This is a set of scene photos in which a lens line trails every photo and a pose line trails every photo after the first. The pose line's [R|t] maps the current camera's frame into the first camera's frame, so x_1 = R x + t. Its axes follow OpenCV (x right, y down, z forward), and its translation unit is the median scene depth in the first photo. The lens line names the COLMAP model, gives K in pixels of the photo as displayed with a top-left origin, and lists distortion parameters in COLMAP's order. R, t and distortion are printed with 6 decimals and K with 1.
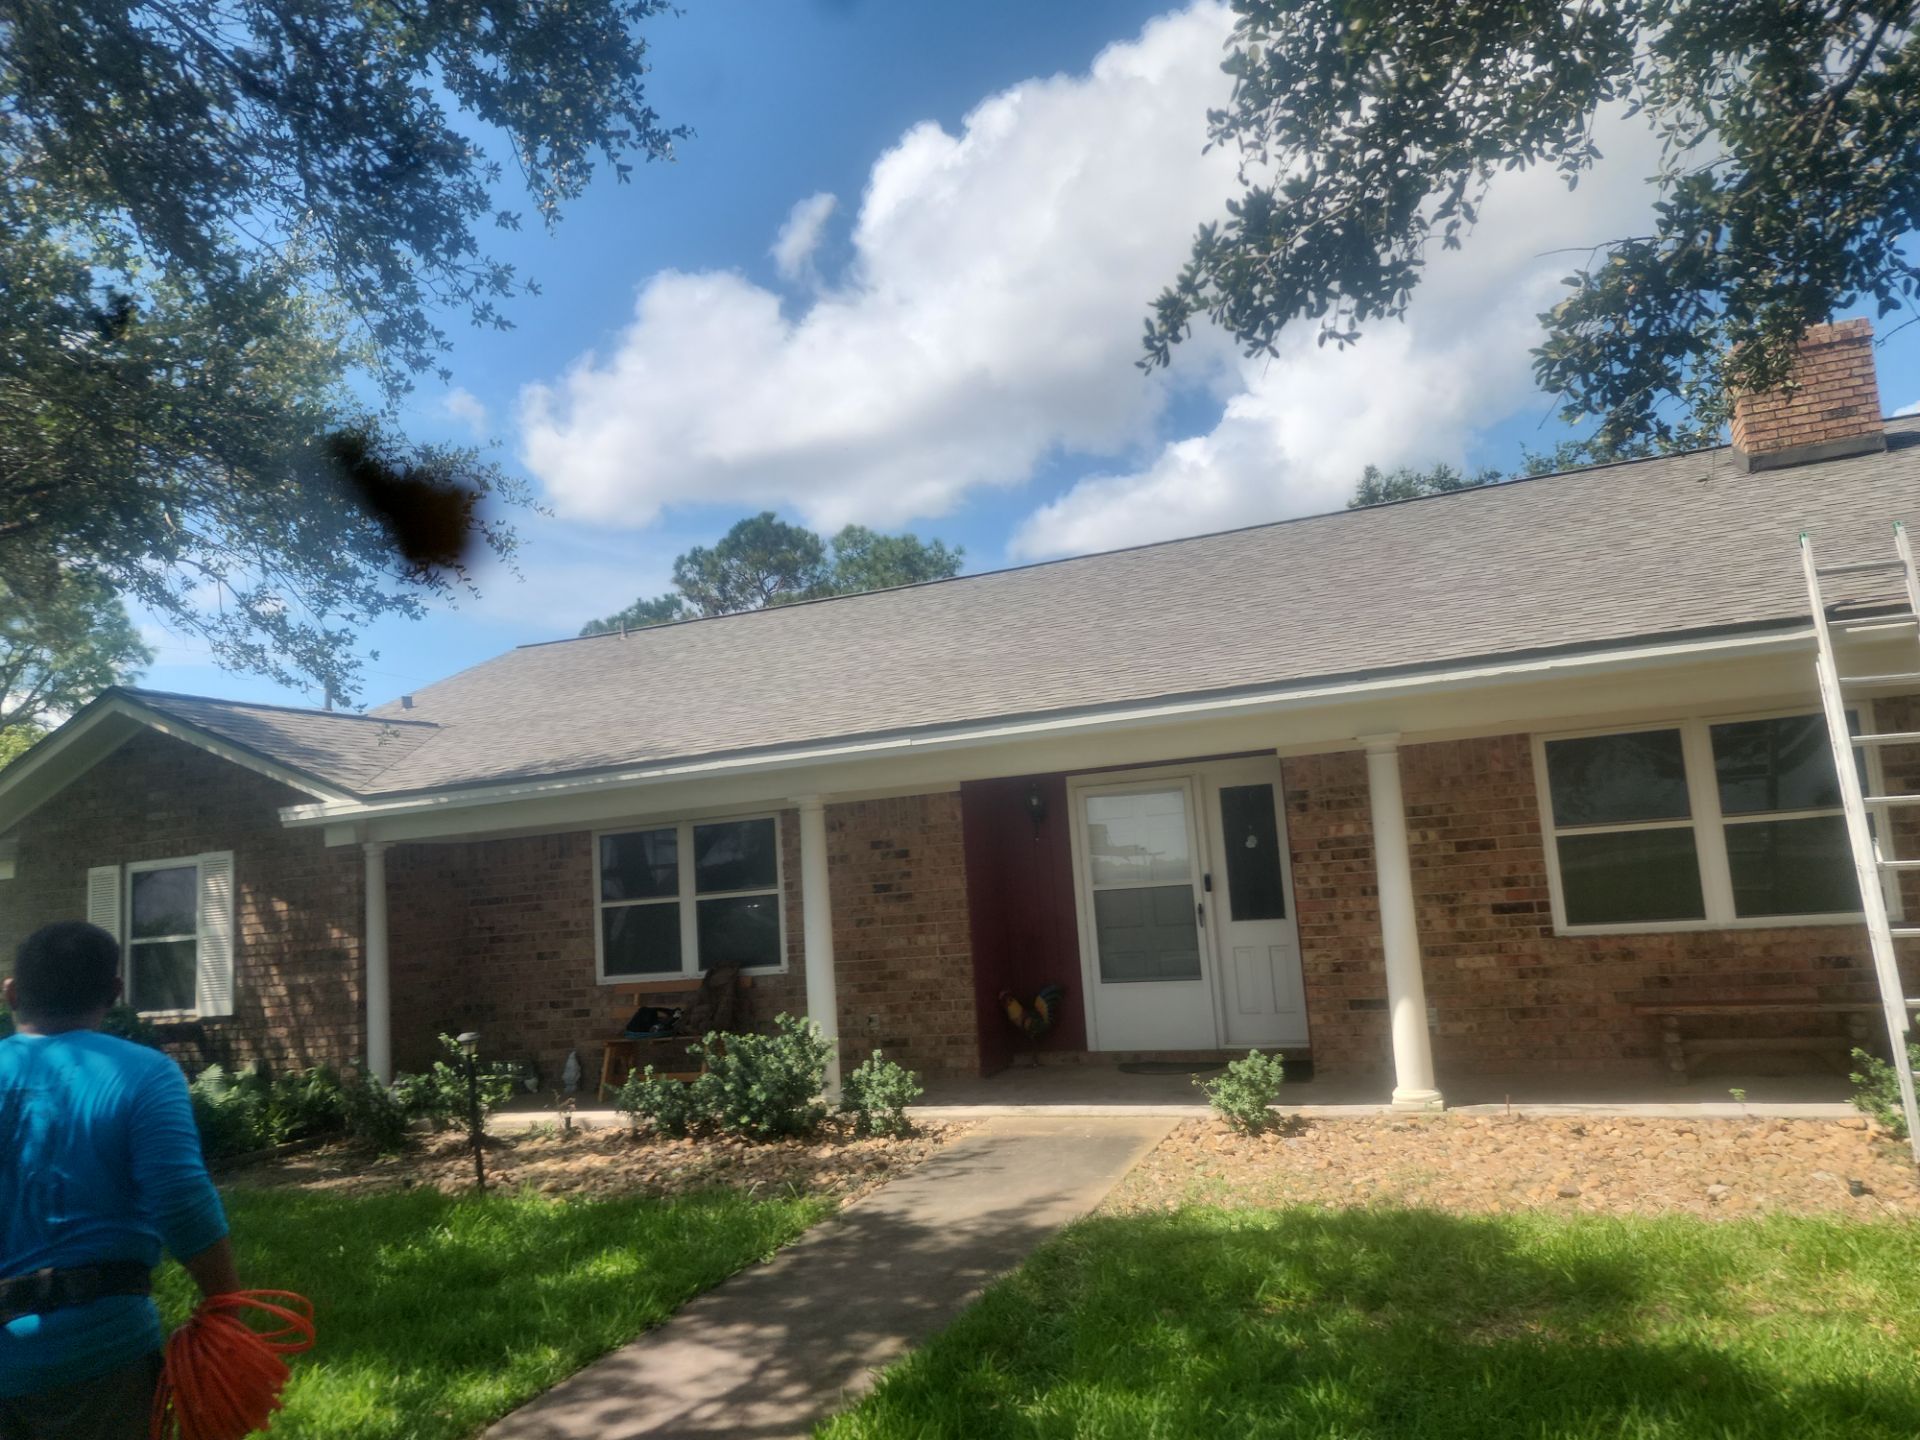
lens RADIAL K [[1302.4, 0, 951.6], [0, 1302.4, 741.7], [0, 0, 1]] dist [0.062246, -0.058171]
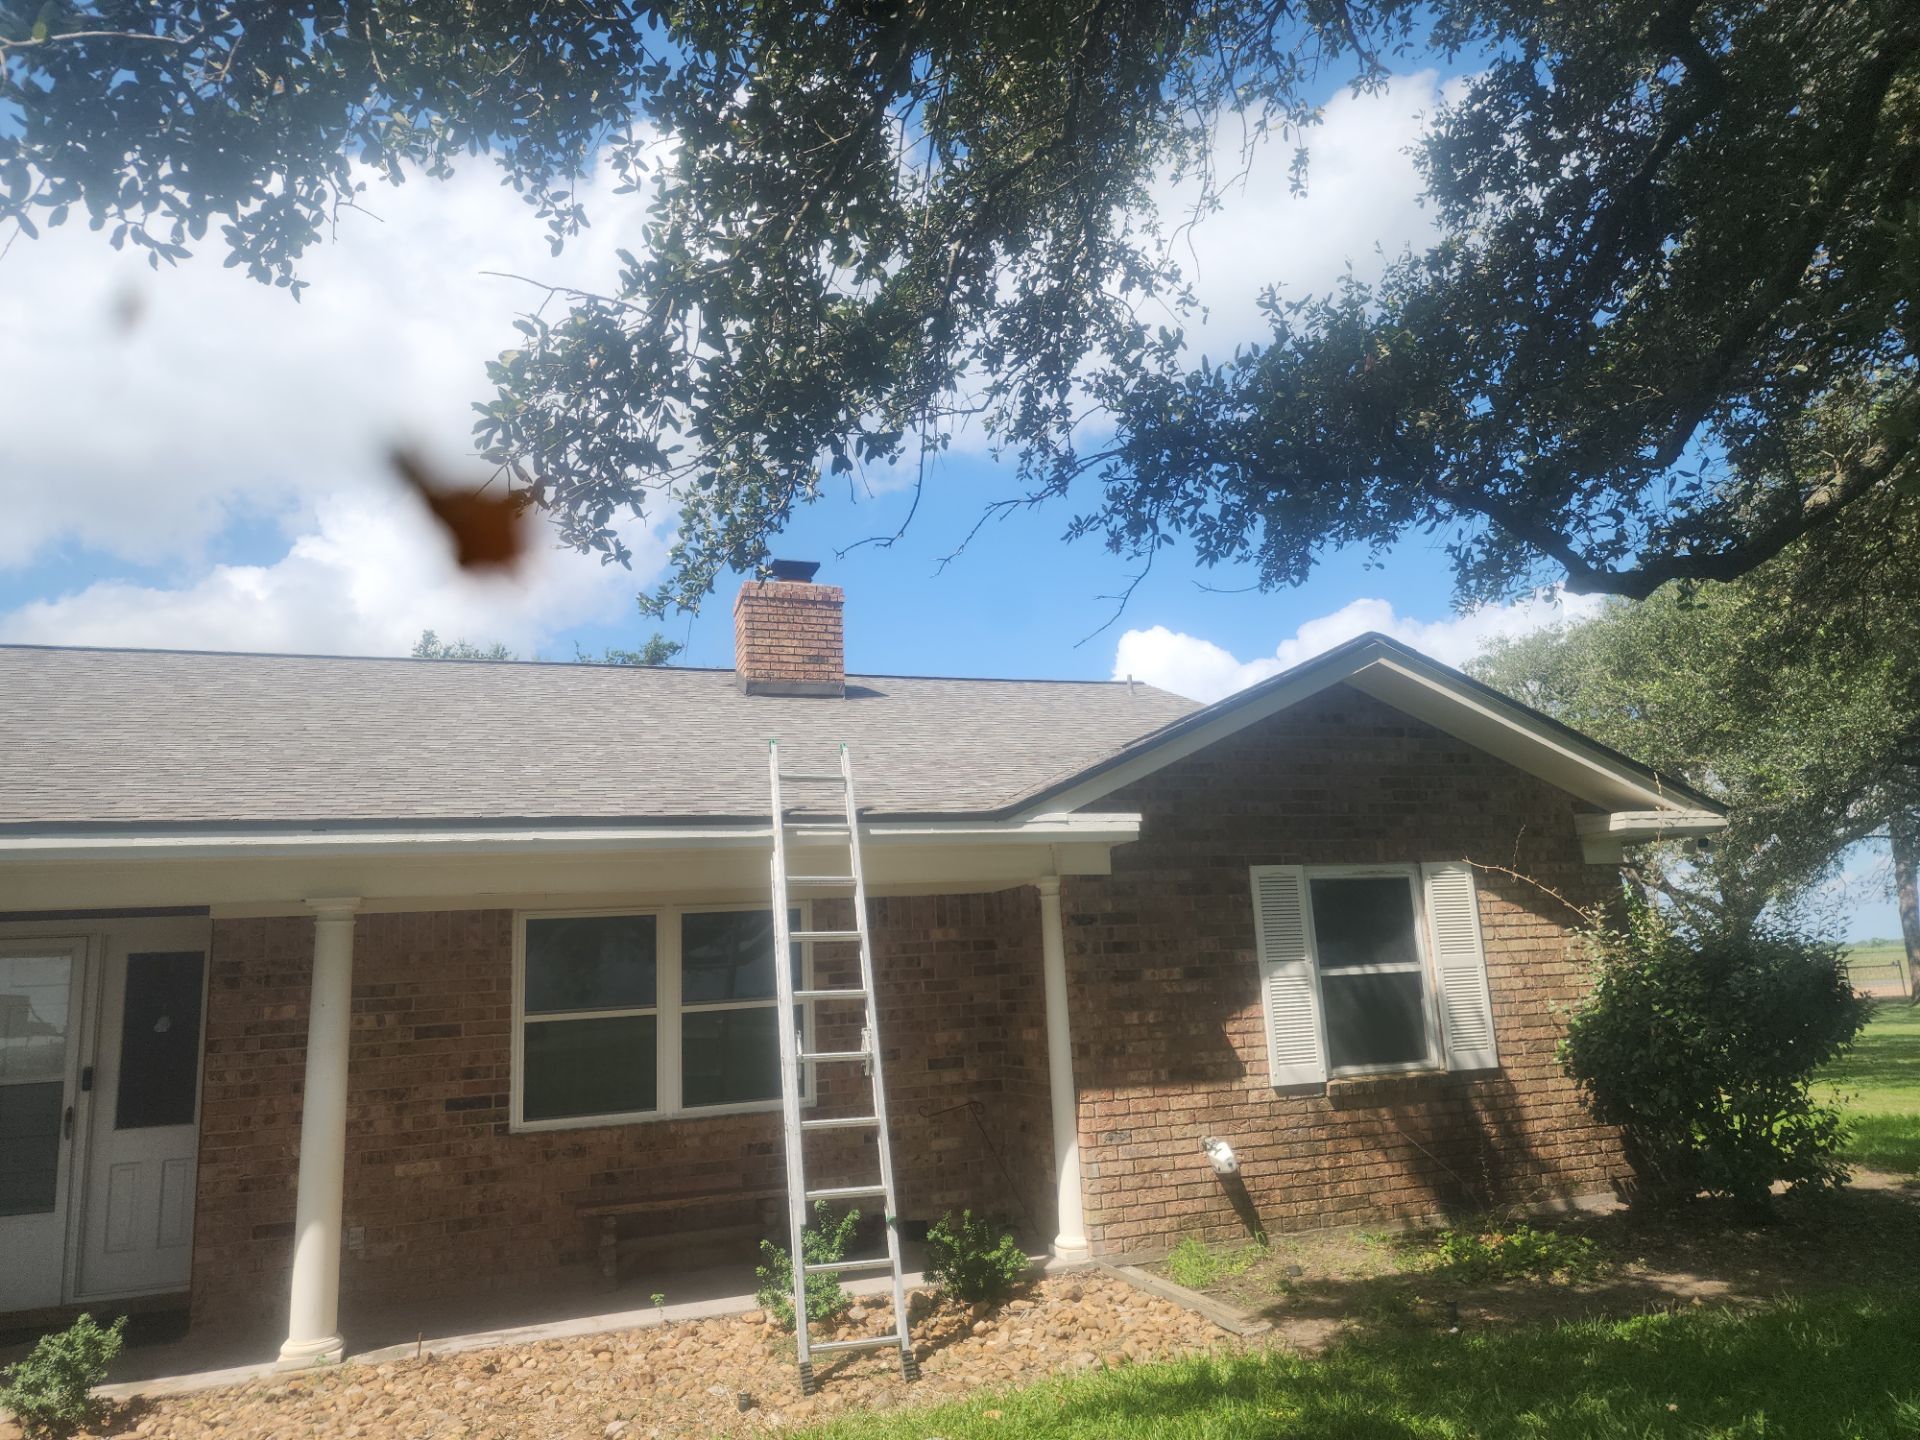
lens RADIAL K [[1292.8, 0, 960.0], [0, 1292.8, 720.0], [0, 0, 1]] dist [0.085275, -0.067590]
pose [[0.752221, 0.169867, 0.636639, 0.063885], [-0.072590, 0.981681, -0.176162, 0.001923], [-0.654901, 0.086299, 0.750771, 0.079565]]
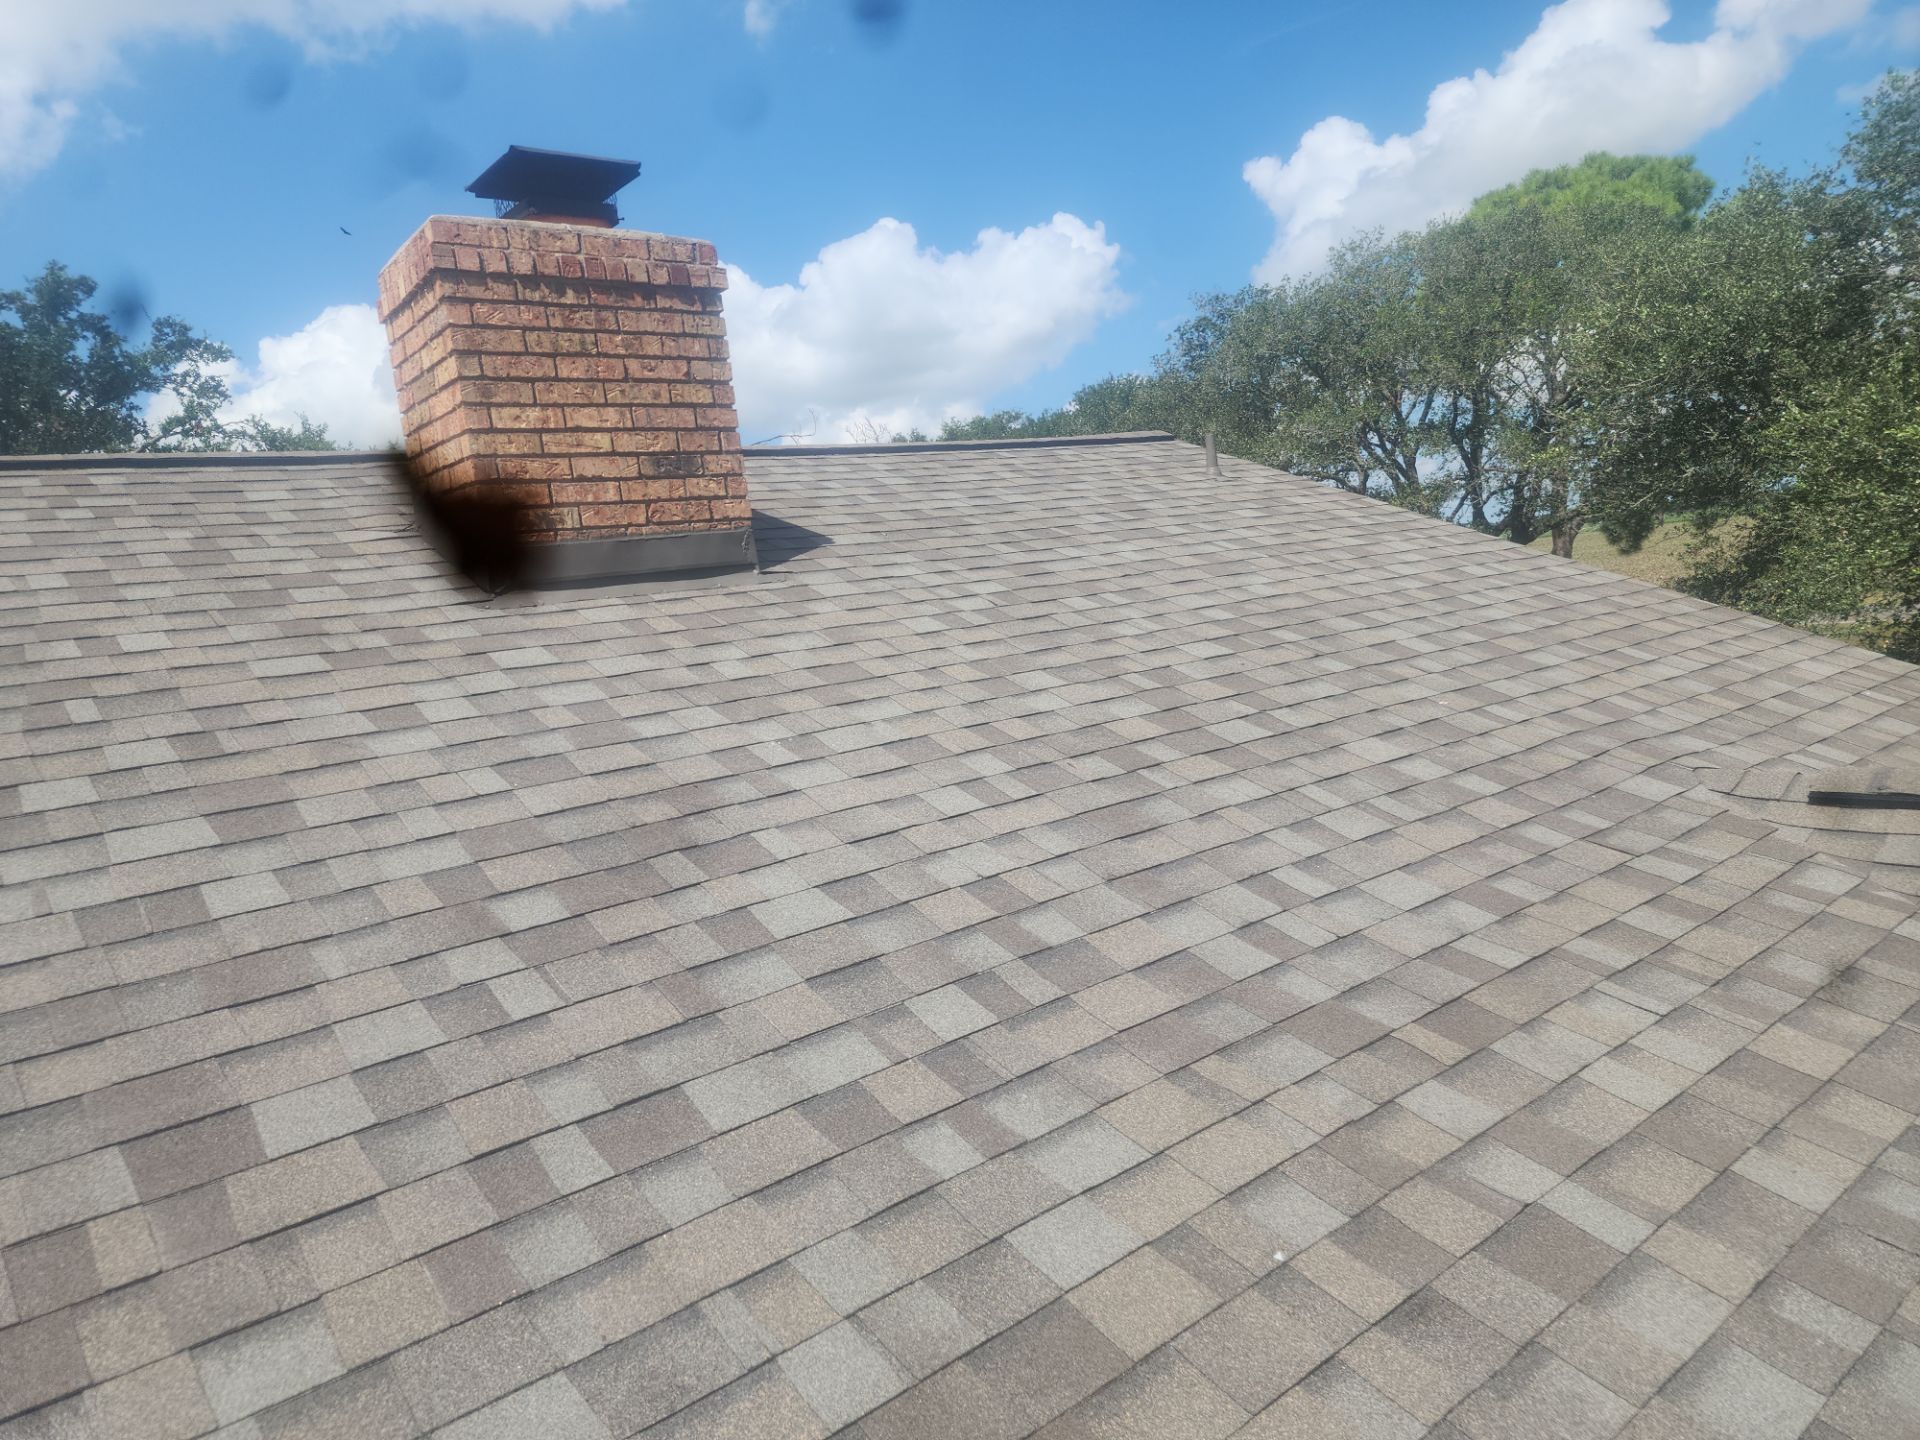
lens RADIAL K [[1302.4, 0, 951.6], [0, 1302.4, 741.7], [0, 0, 1]] dist [0.062246, -0.058171]
pose [[0.495143, -0.077598, 0.865339, 0.615723], [-0.006454, 0.995647, 0.092976, -0.352531], [-0.868788, -0.051621, 0.492487, 1.259863]]
